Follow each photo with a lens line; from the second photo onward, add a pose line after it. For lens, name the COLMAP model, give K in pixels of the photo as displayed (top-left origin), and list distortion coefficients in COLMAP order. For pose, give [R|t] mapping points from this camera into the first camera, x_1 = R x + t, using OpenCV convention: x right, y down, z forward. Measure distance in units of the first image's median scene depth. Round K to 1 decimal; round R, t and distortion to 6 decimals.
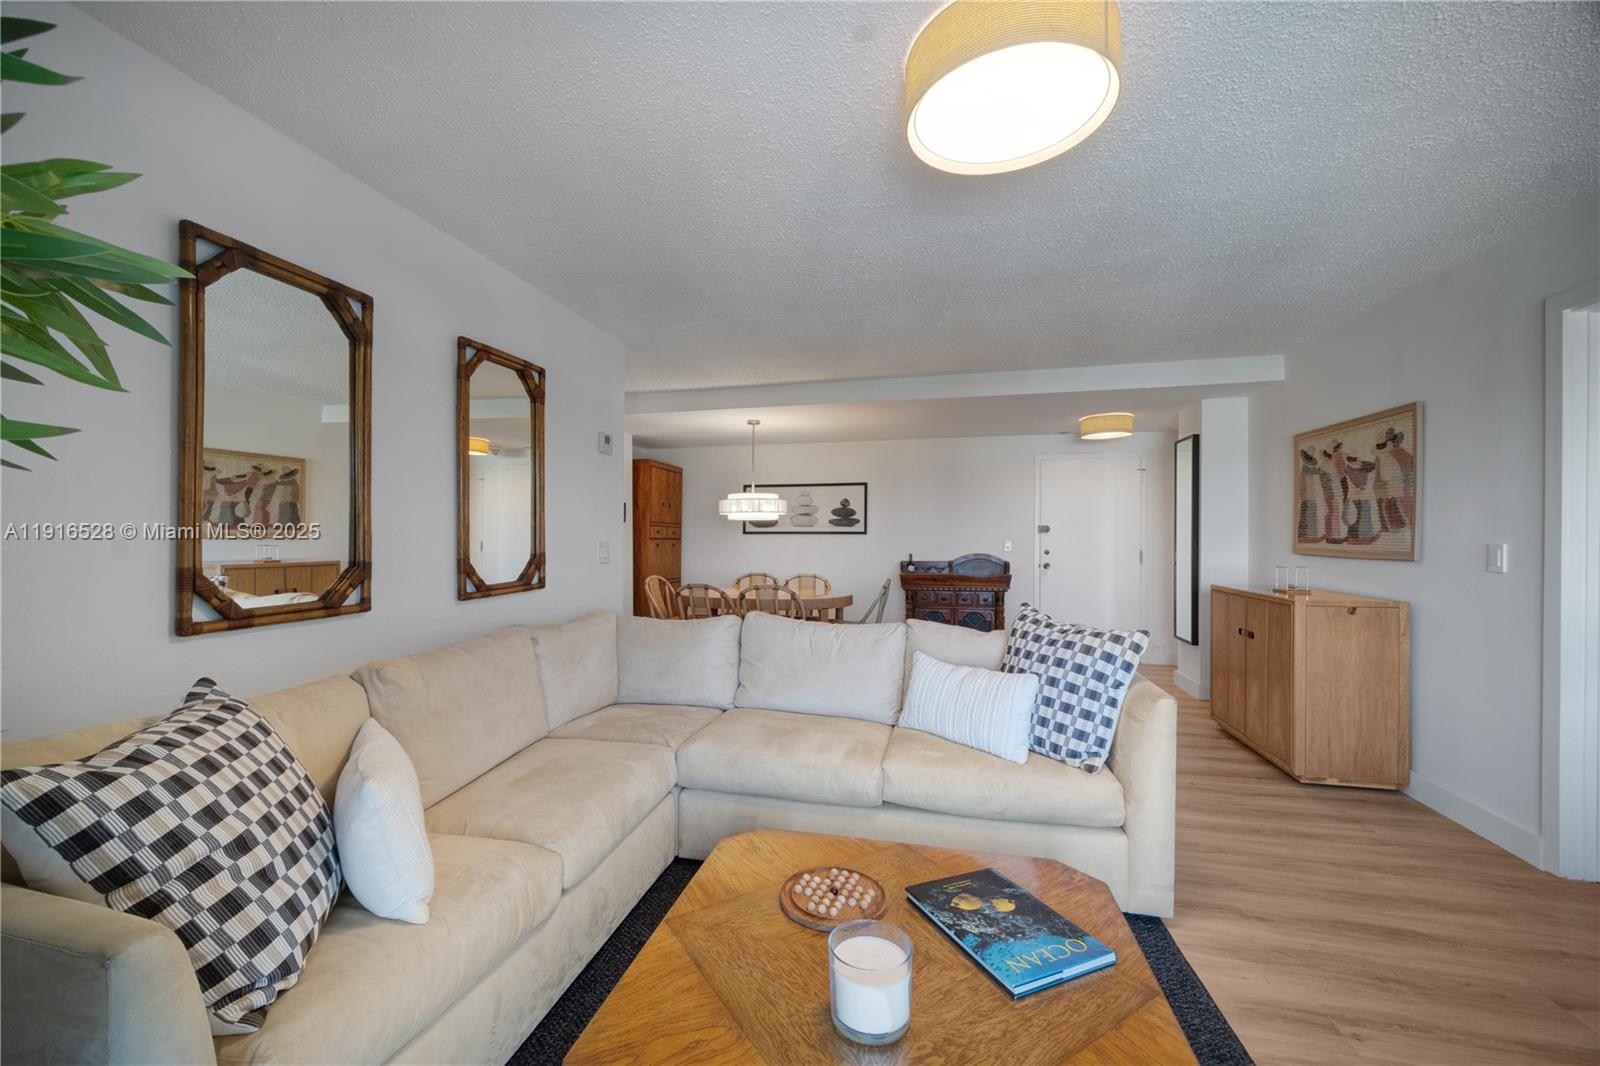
lens RADIAL K [[642.2, 0, 781.4], [0, 642.2, 546.8], [0, 0, 1]] dist [-0.003514, 0.000260]
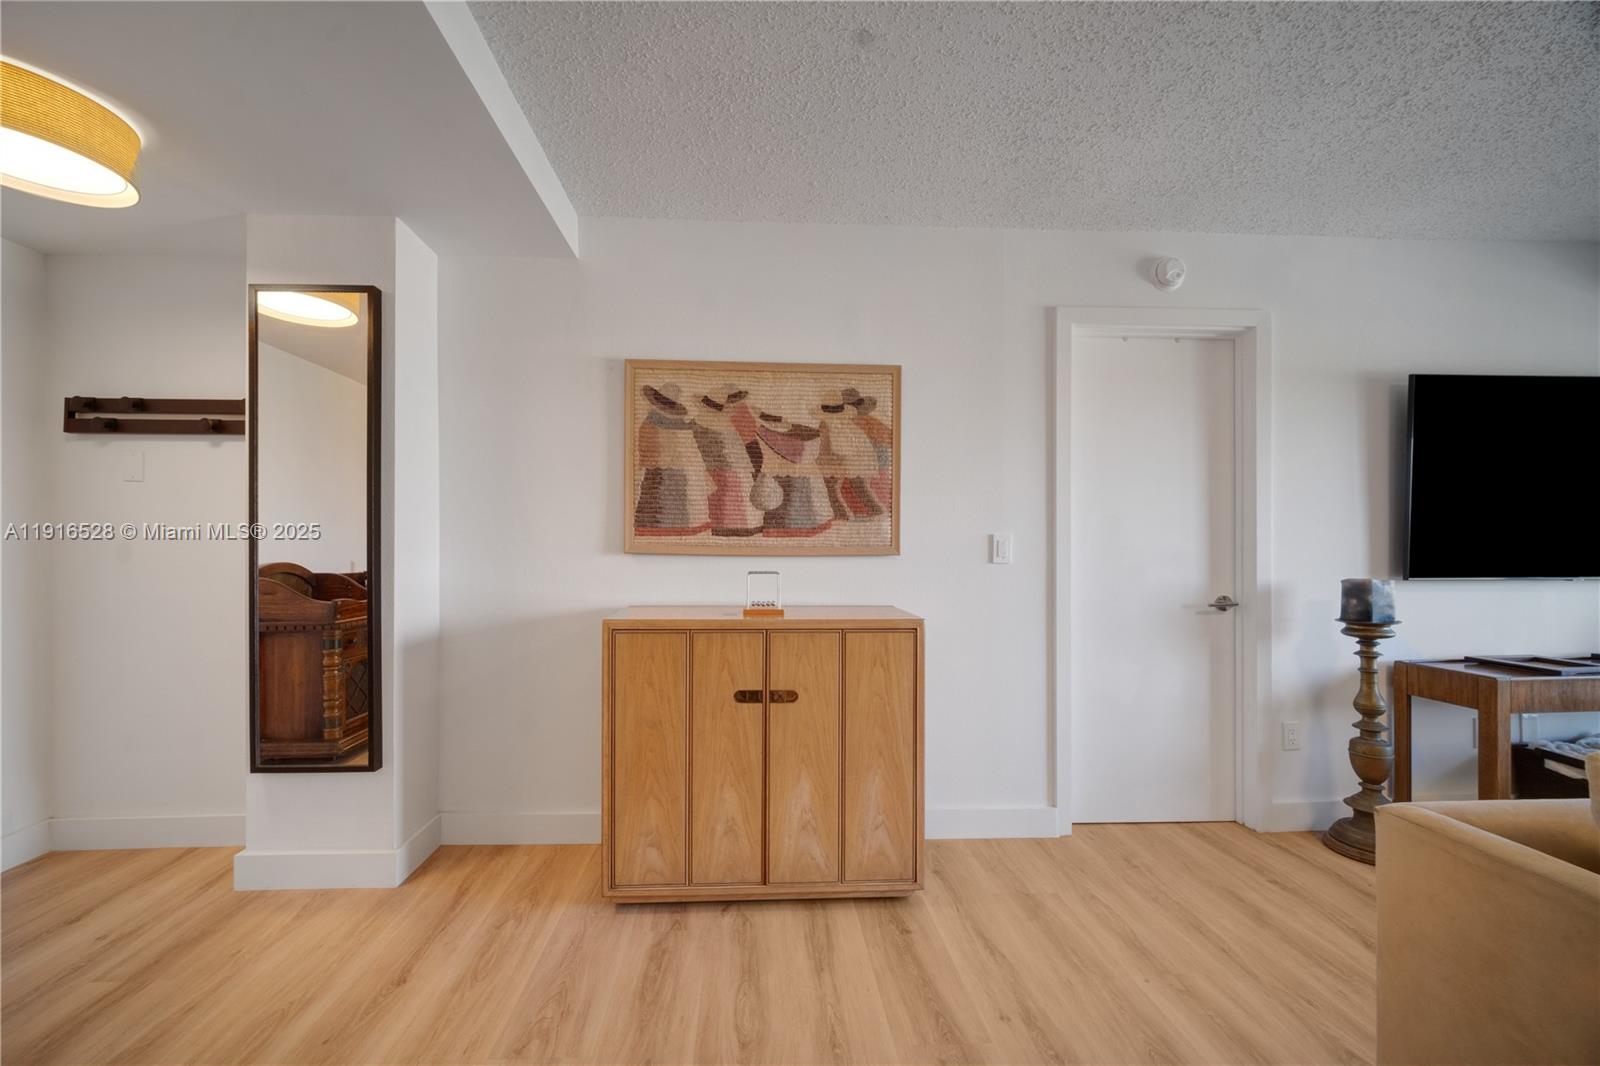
lens RADIAL K [[642.2, 0, 781.4], [0, 642.2, 546.8], [0, 0, 1]] dist [-0.003514, 0.000260]
pose [[-0.291130, 0.000014, 0.956683, 0.227591], [0.013697, 0.999898, 0.004153, 0.004924], [-0.956585, 0.014313, -0.291101, 1.359601]]
